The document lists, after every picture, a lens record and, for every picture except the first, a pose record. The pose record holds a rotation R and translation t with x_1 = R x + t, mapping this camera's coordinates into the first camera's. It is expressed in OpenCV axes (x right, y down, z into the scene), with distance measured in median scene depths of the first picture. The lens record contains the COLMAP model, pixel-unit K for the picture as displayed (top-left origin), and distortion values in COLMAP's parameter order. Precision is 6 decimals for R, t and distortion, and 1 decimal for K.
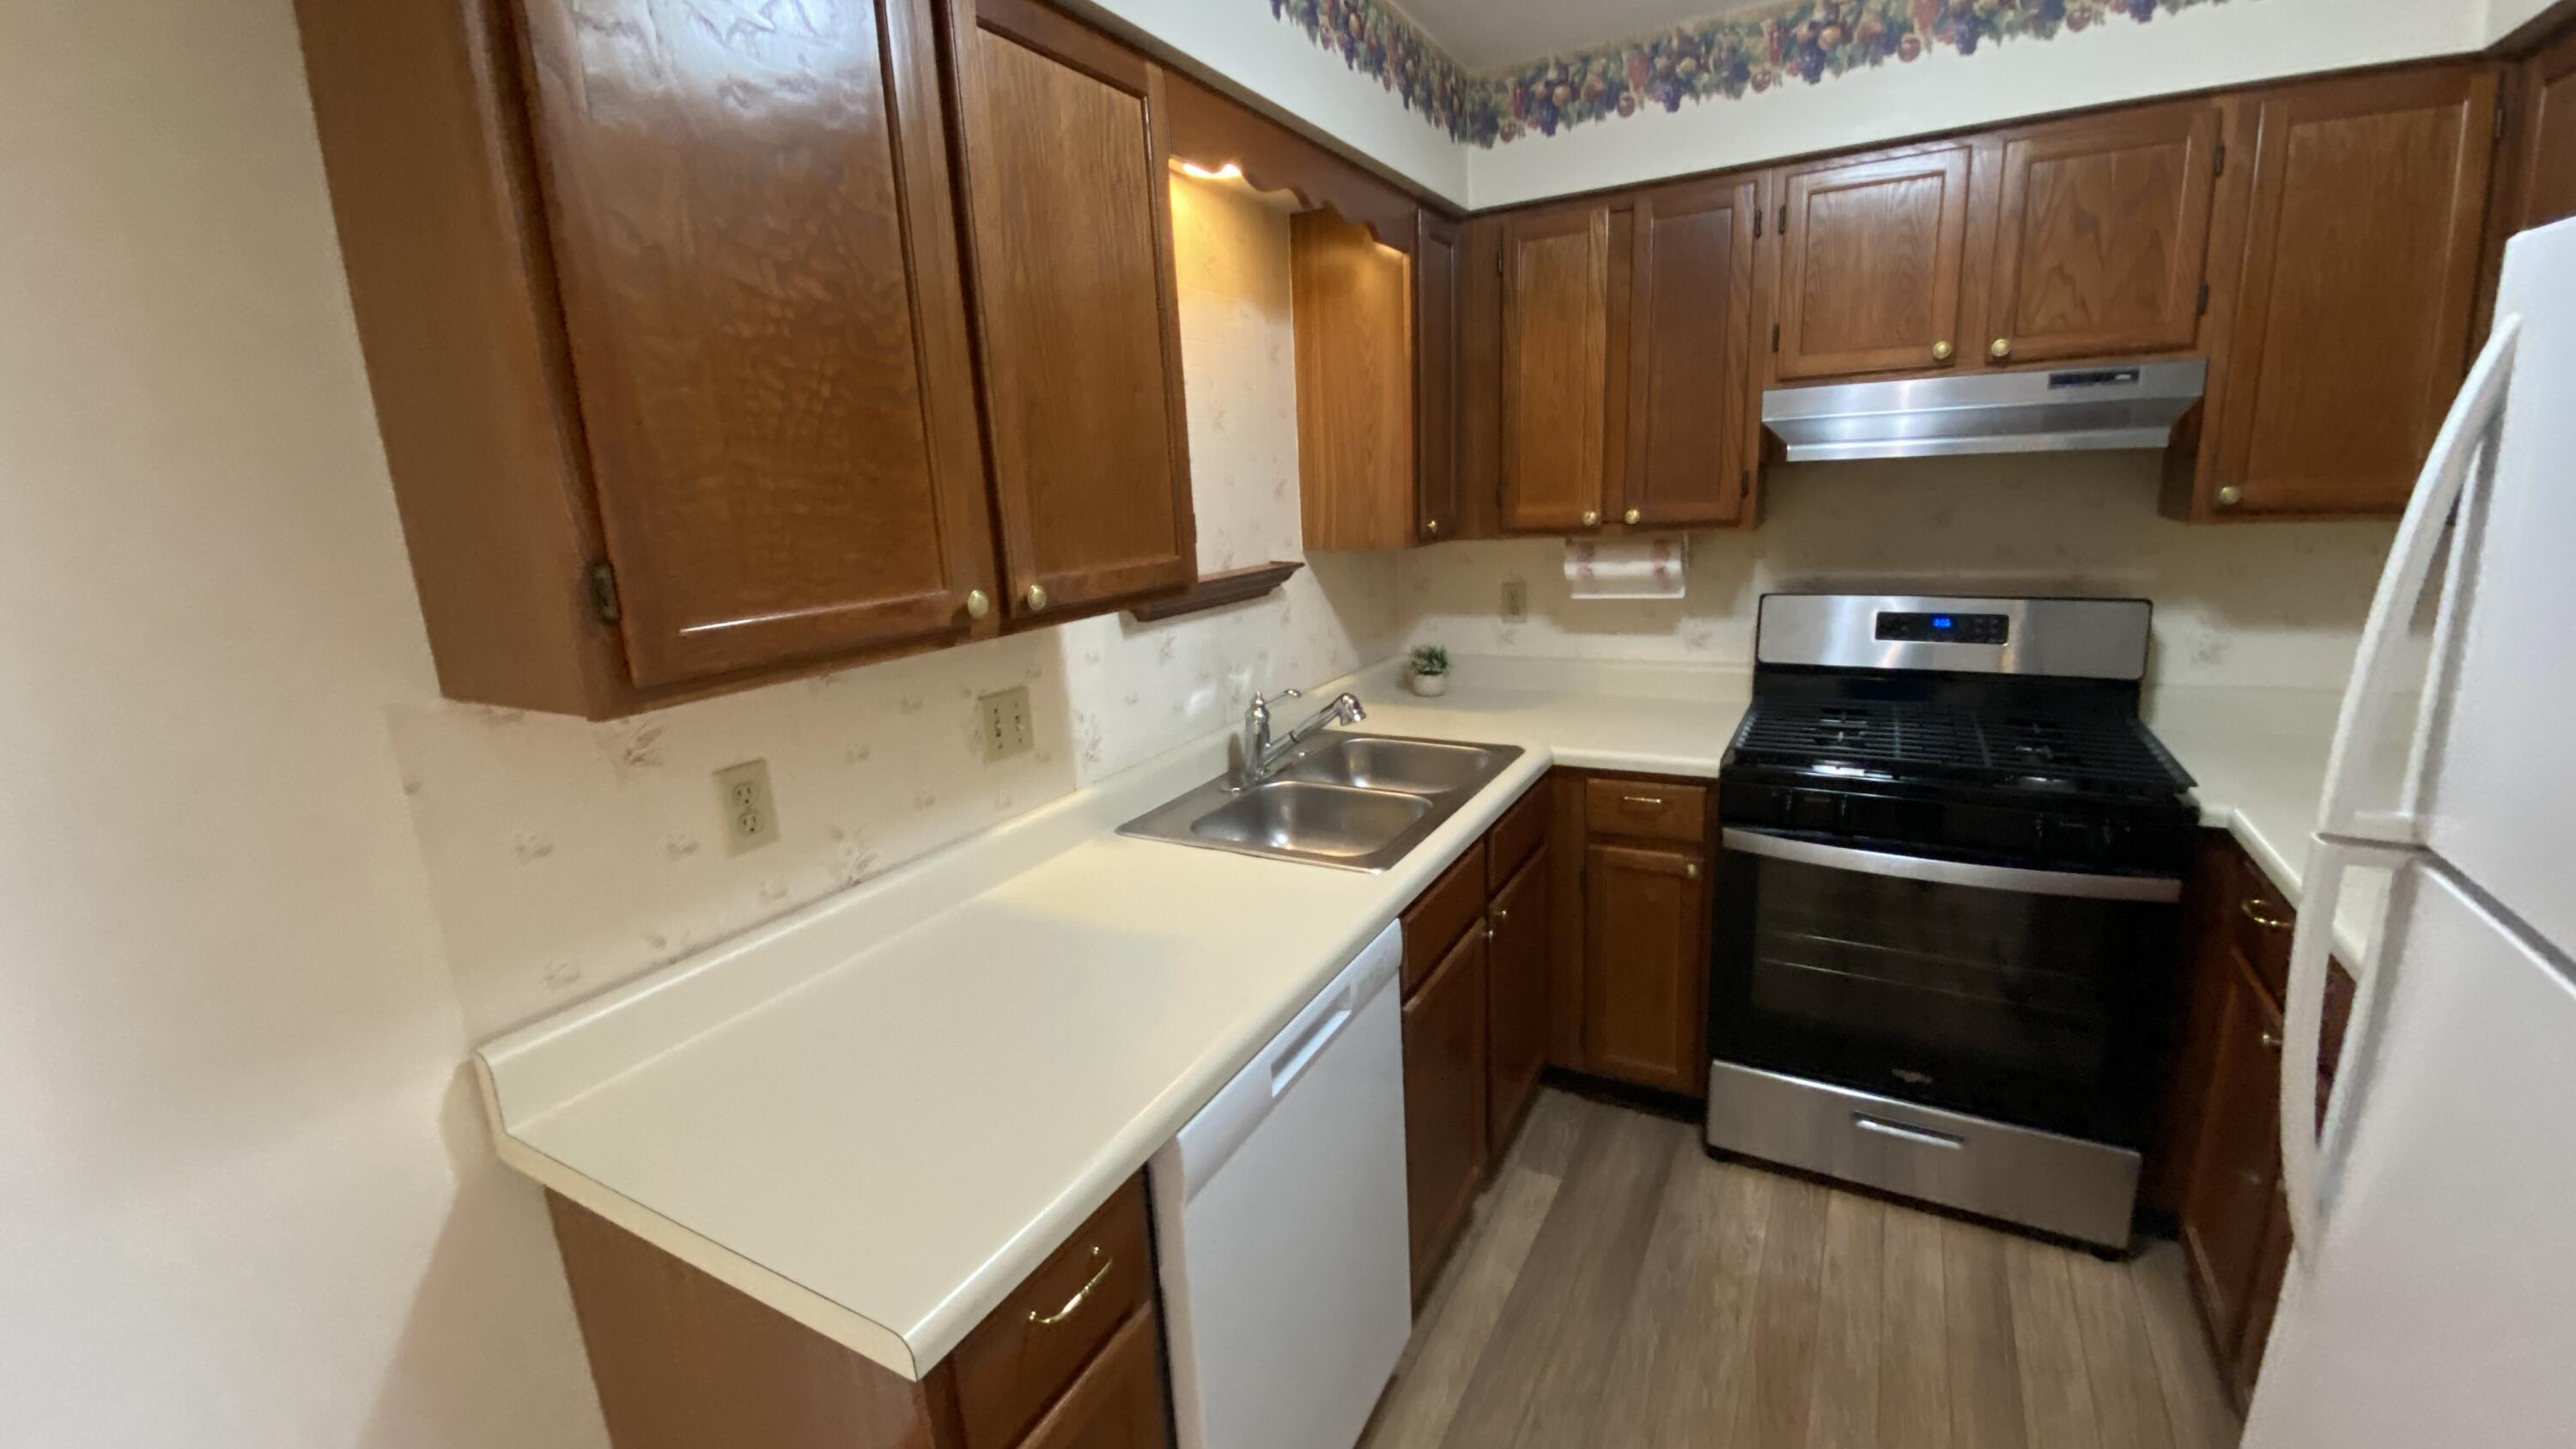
lens RADIAL K [[1033.6, 0, 1292.8], [0, 1033.6, 715.5], [0, 0, 1]] dist [0.029969, -0.030092]
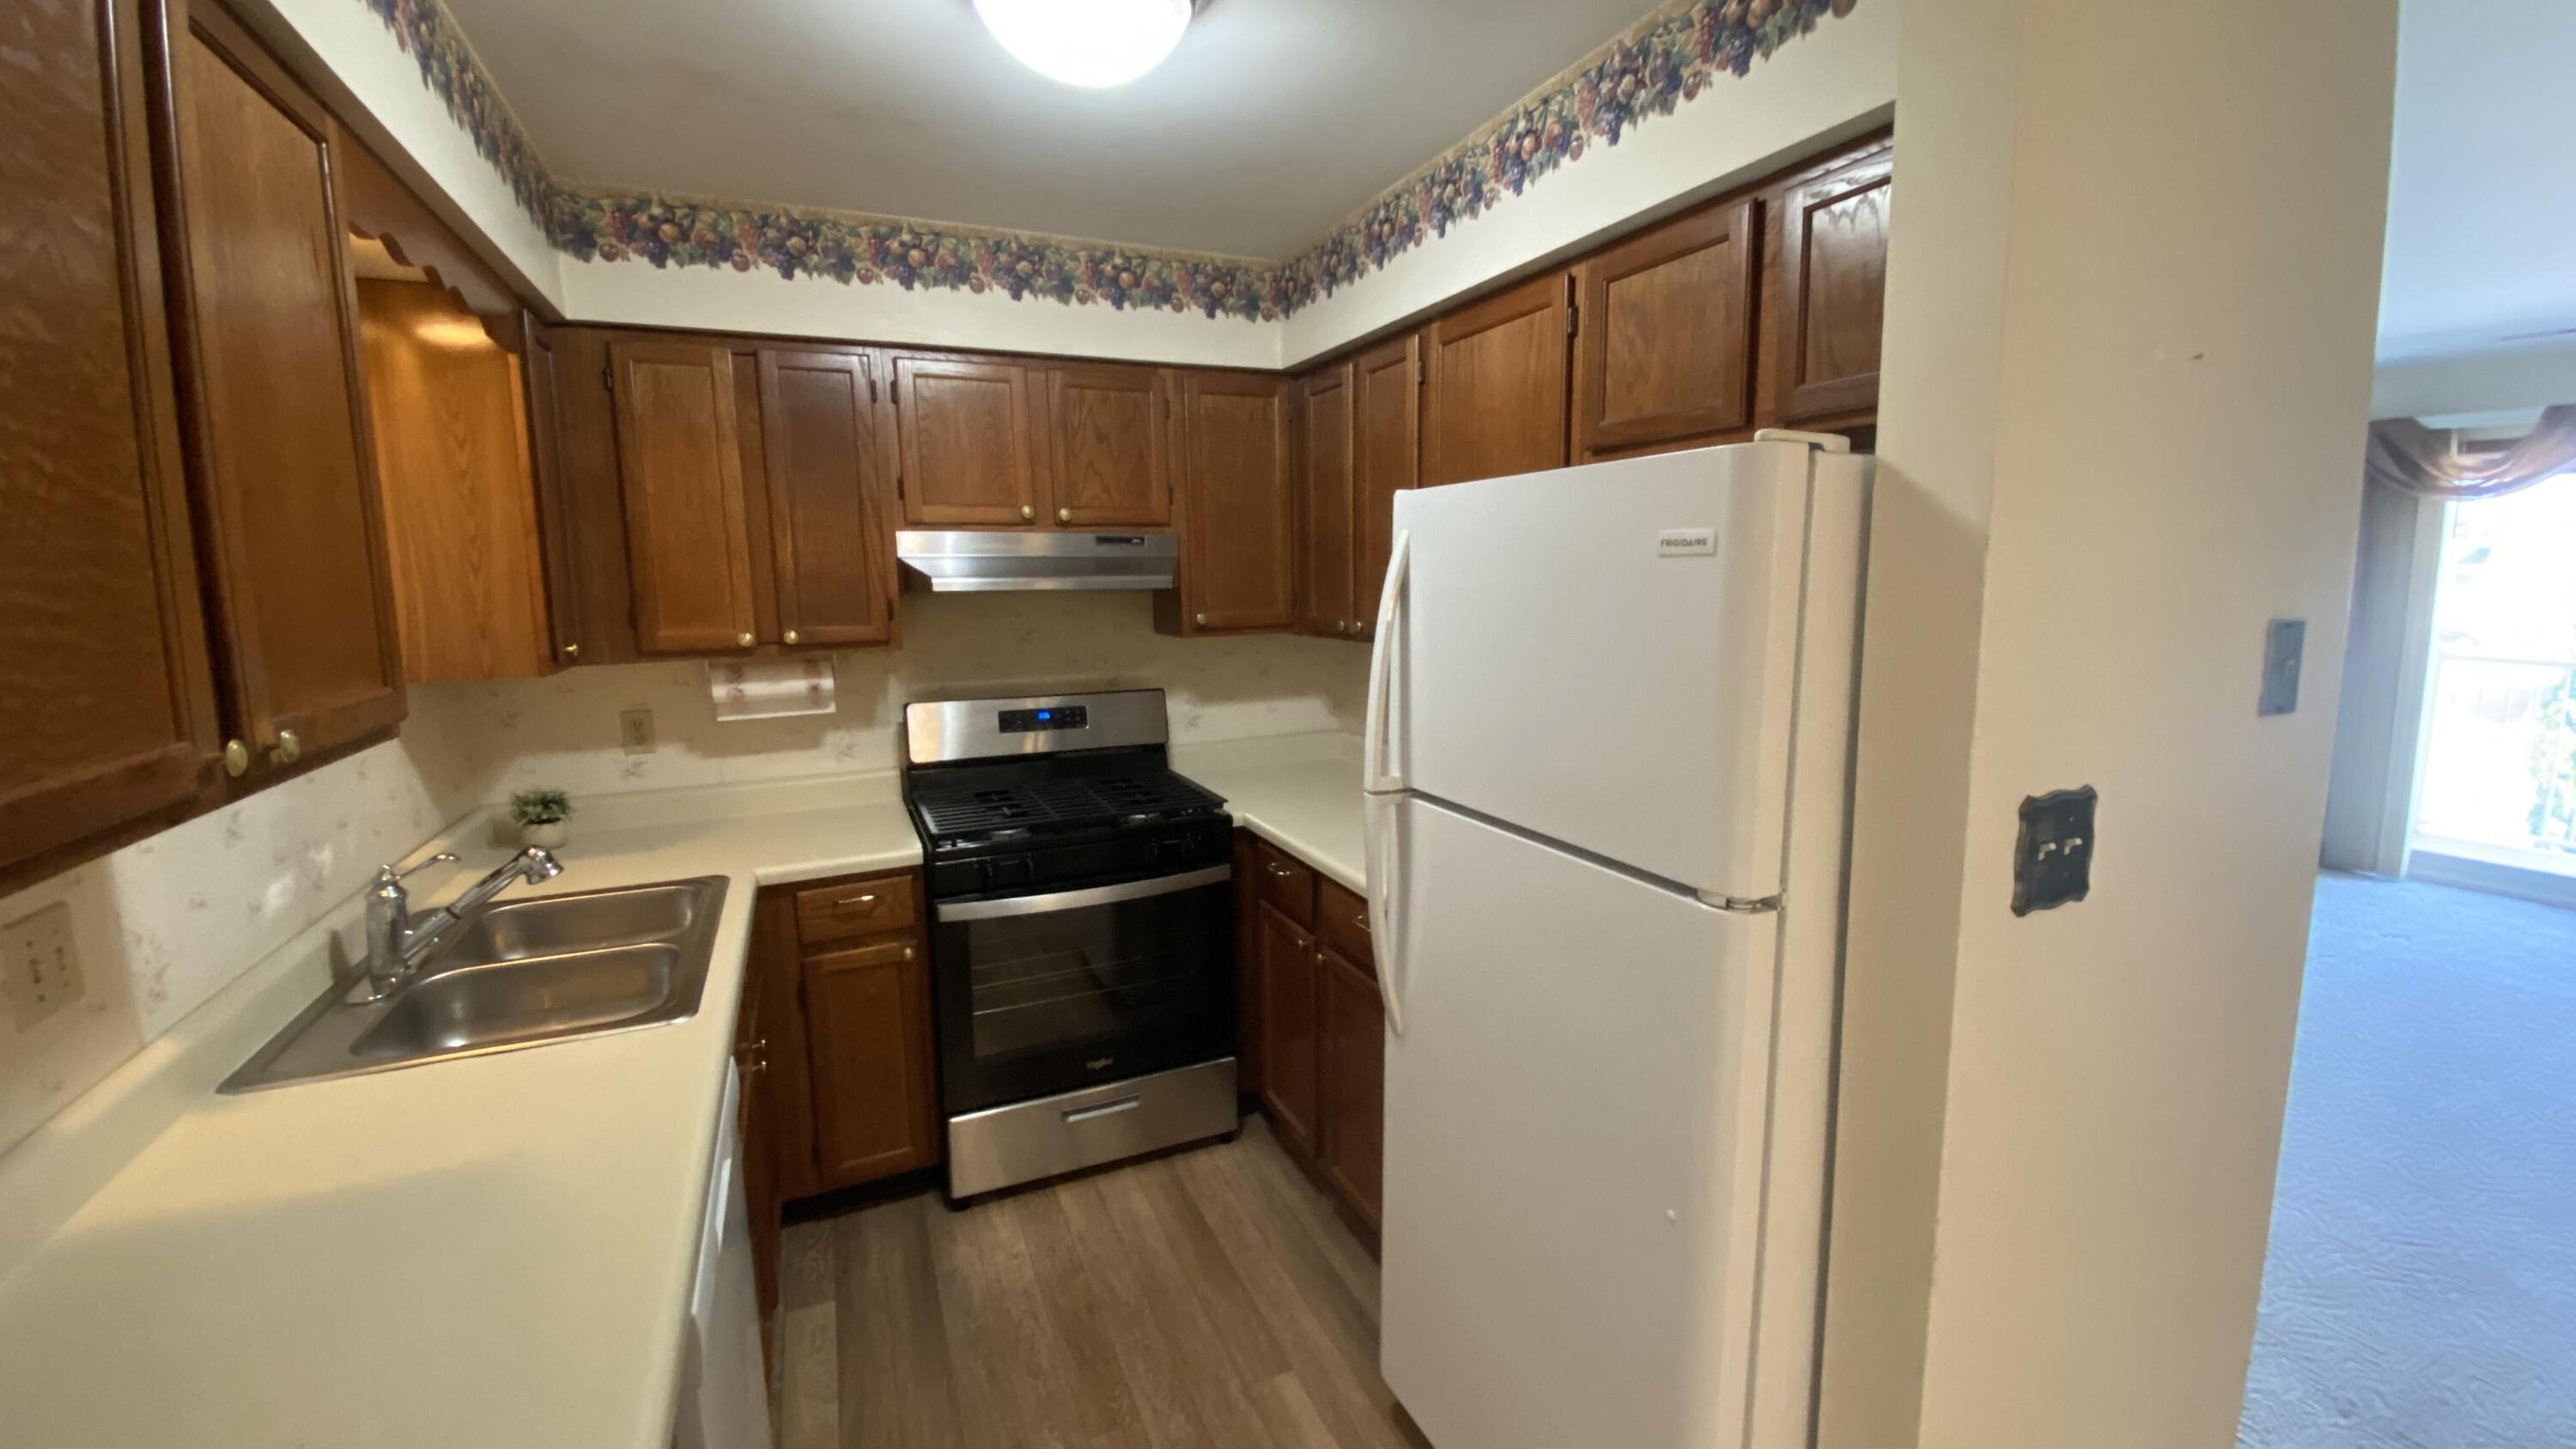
lens RADIAL K [[1038.8, 0, 1289.6], [0, 1038.8, 704.3], [0, 0, 1]] dist [0.024315, -0.020754]
pose [[0.591710, -0.064610, 0.803557, -0.247346], [0.167403, 0.984903, -0.044078, 0.005789], [-0.788578, 0.160599, 0.593593, -0.014824]]
